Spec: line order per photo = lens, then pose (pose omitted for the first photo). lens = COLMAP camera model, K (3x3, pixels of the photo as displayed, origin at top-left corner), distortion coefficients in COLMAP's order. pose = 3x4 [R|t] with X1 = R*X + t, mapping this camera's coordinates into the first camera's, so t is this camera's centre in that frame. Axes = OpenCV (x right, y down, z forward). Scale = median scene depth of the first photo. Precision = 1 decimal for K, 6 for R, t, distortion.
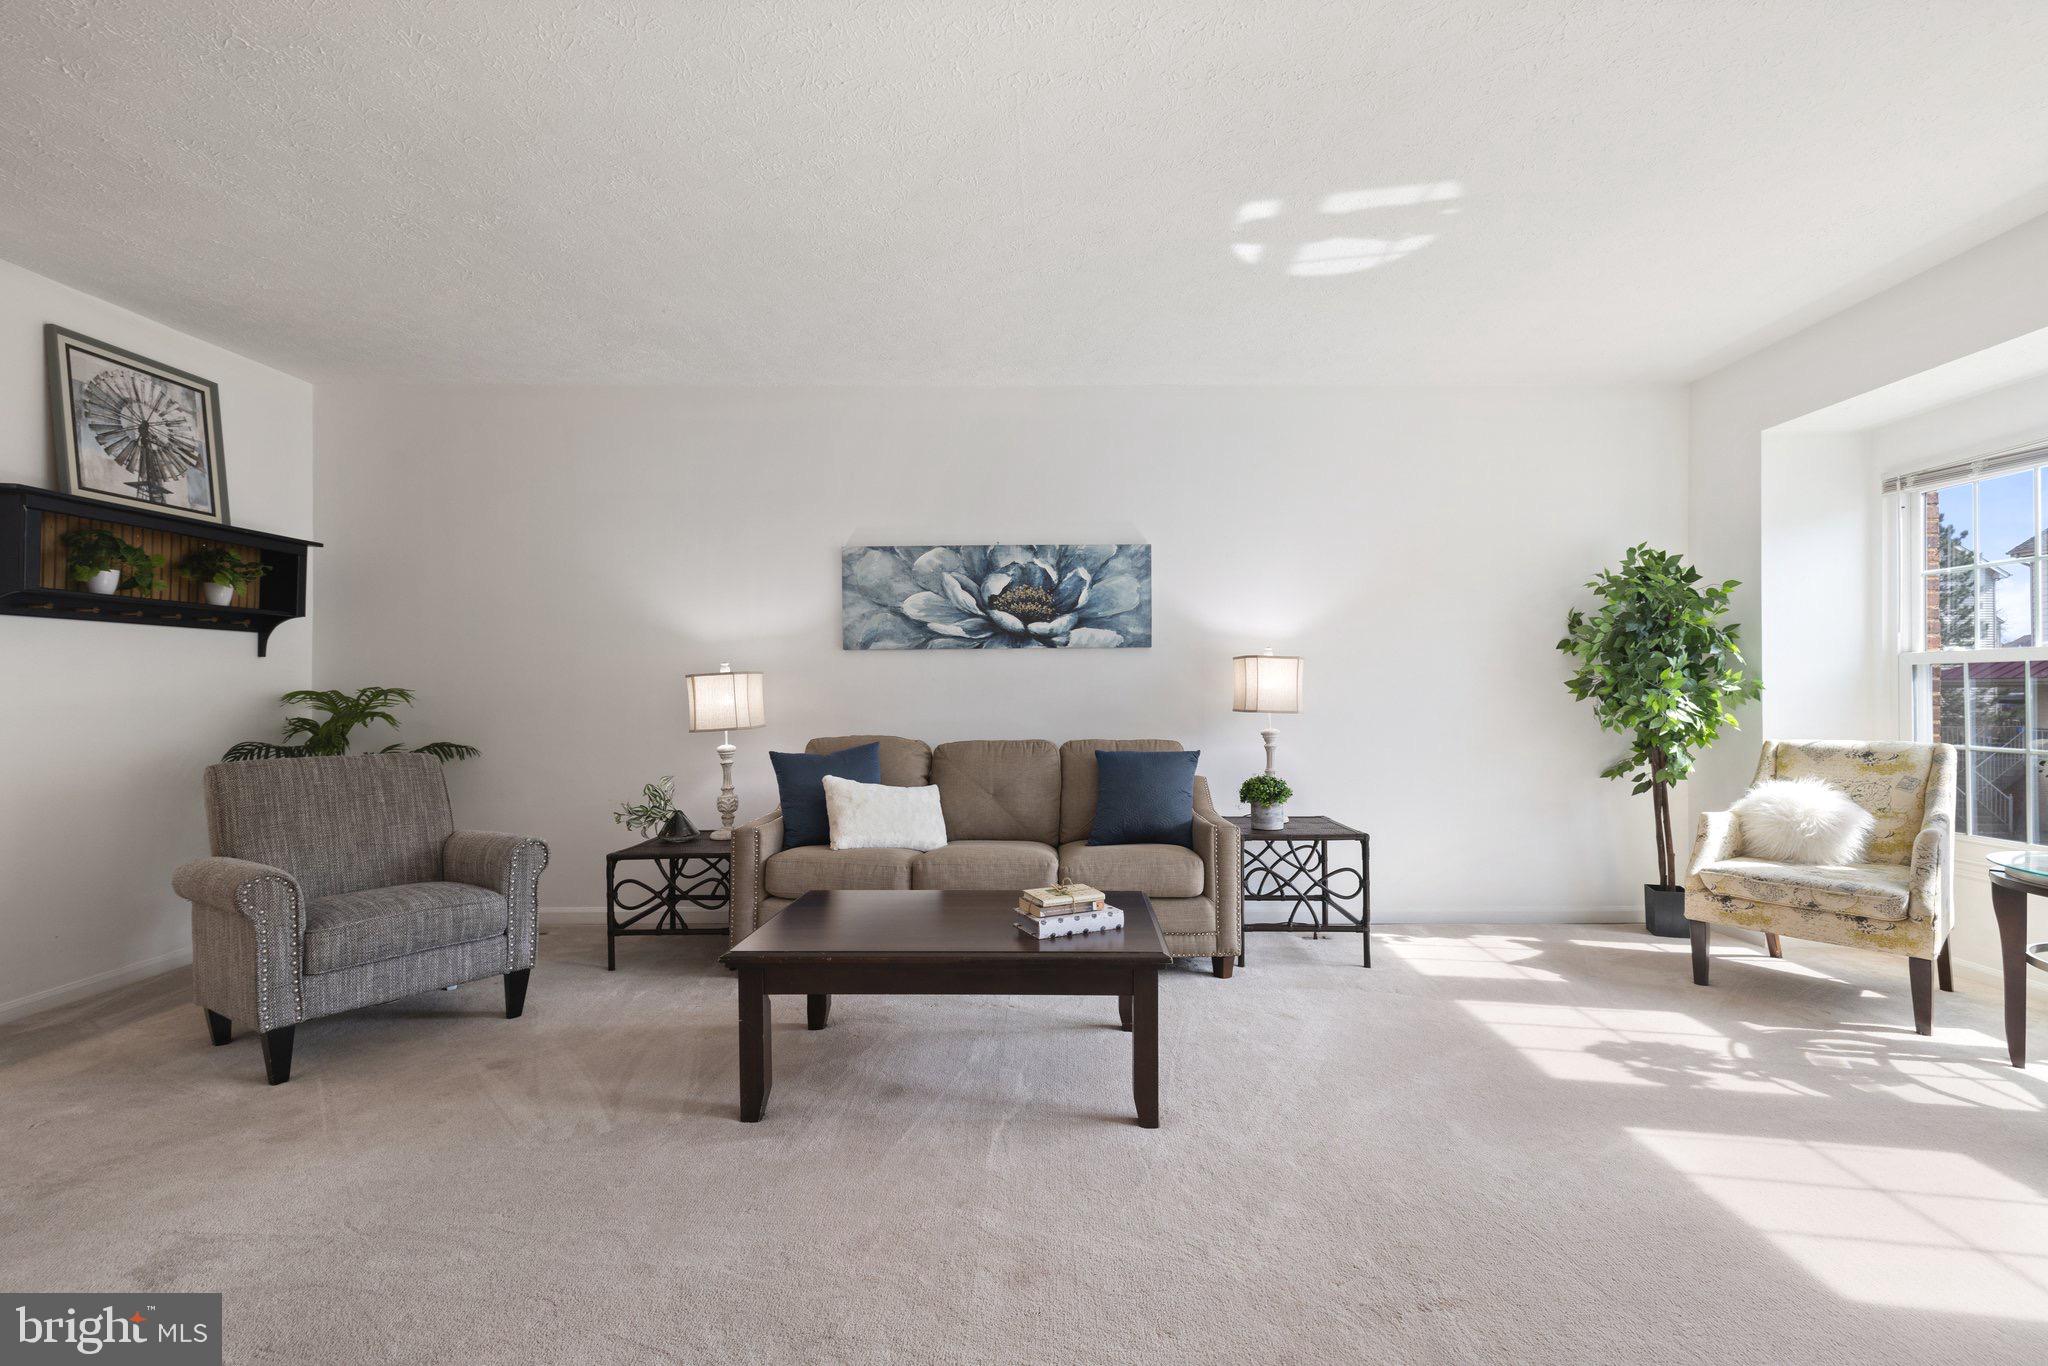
lens RADIAL K [[867.0, 0, 1034.7], [0, 867.0, 685.7], [0, 0, 1]] dist [0.002151, -0.000420]
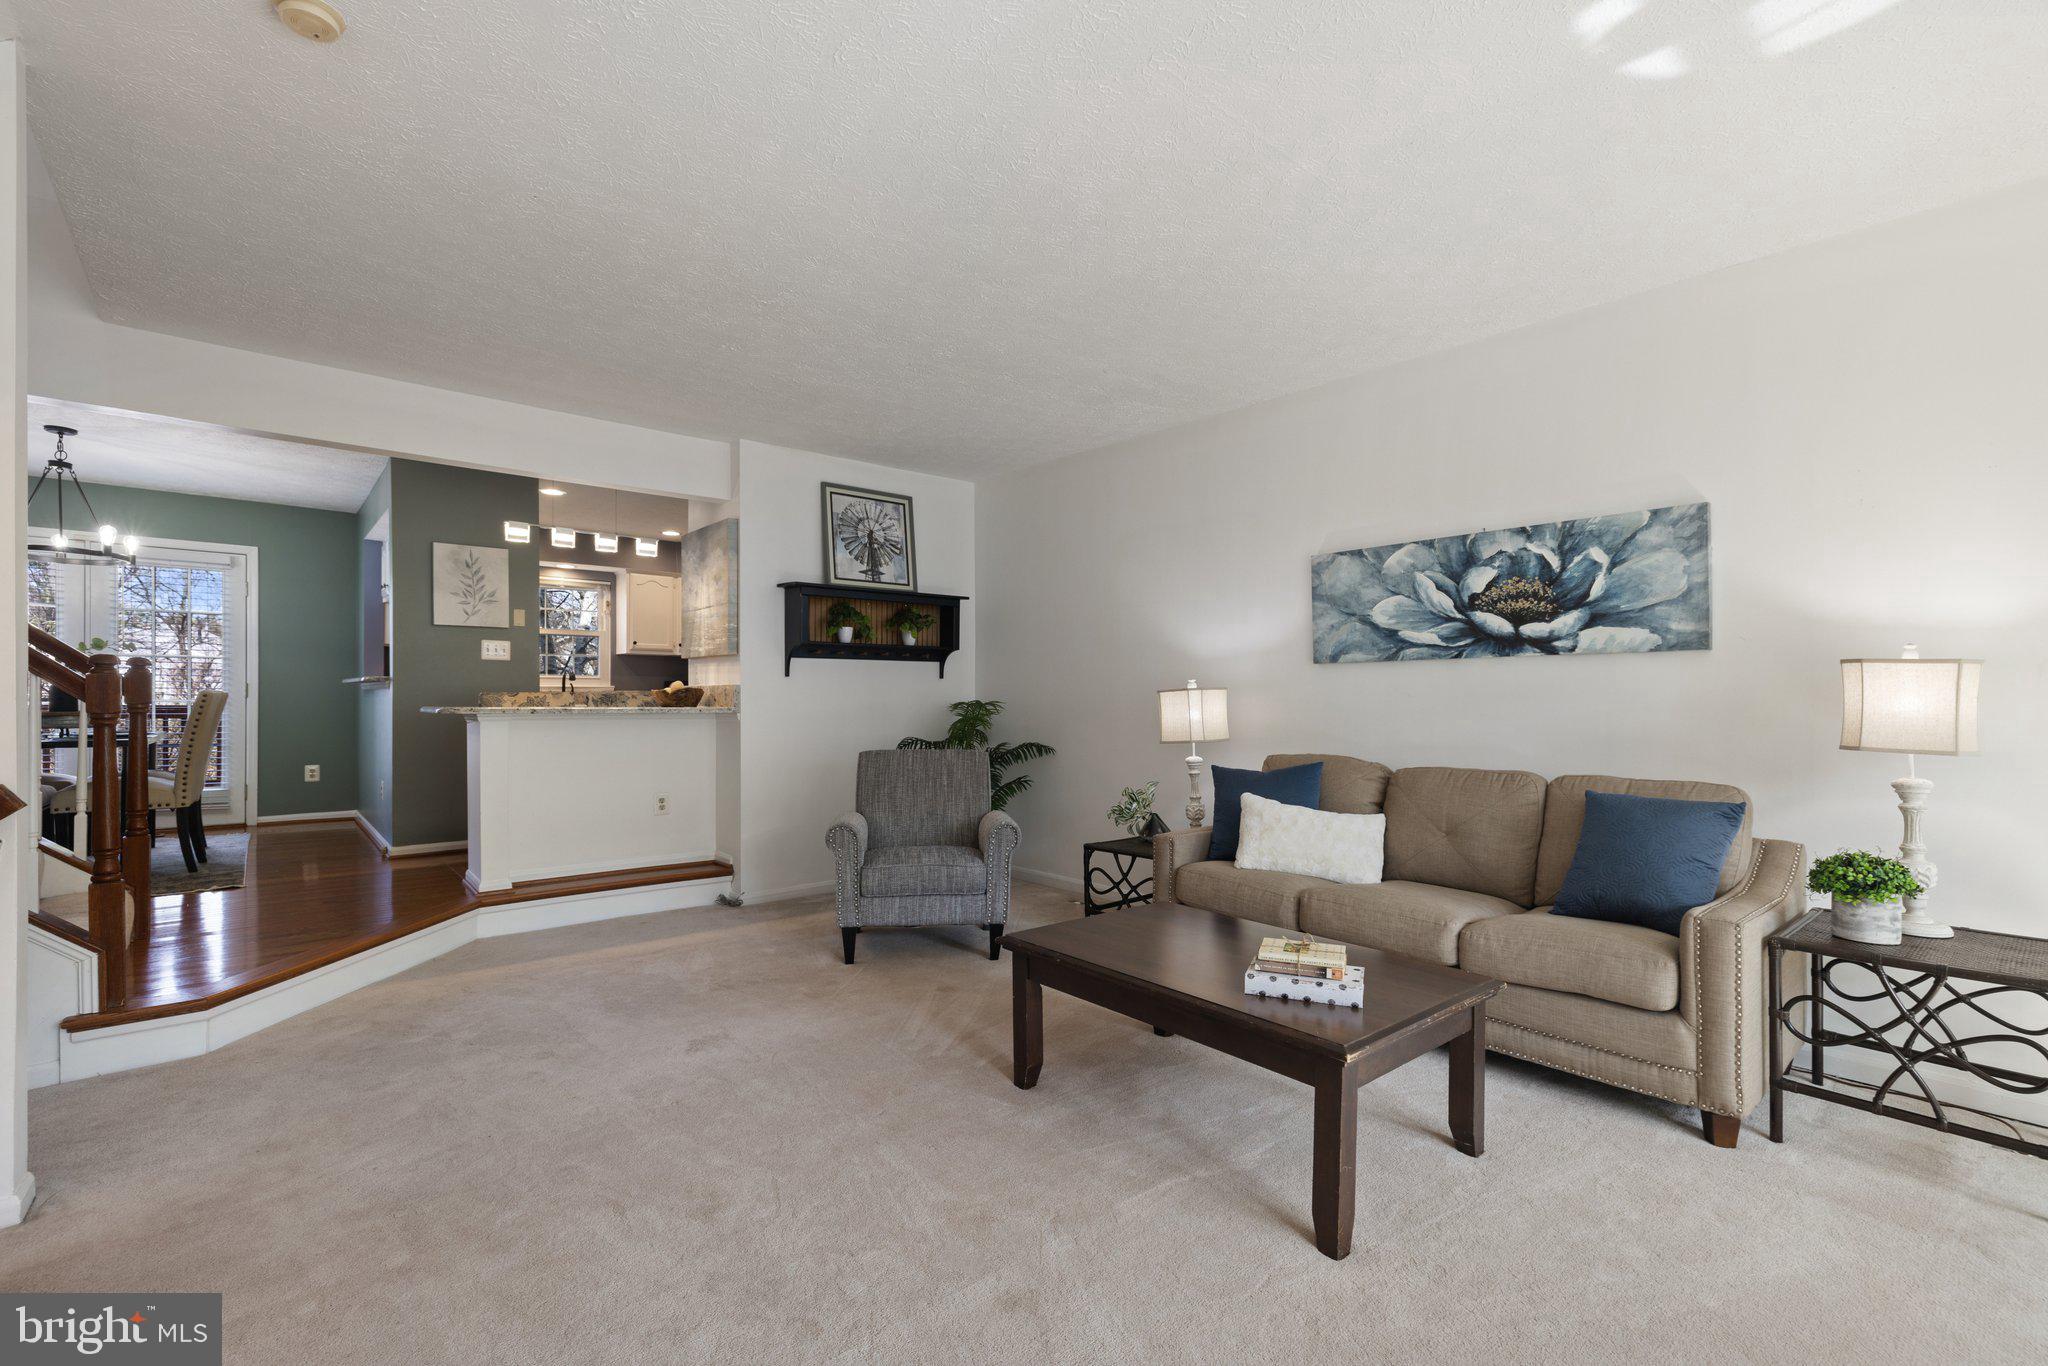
lens RADIAL K [[867.0, 0, 1033.0], [0, 867.0, 698.1], [0, 0, 1]] dist [0.002151, -0.000420]
pose [[0.679634, 0.004582, -0.733537, 0.314835], [0.000358, 0.999978, 0.006578, -0.011368], [0.733551, -0.004733, 0.679617, 0.143006]]
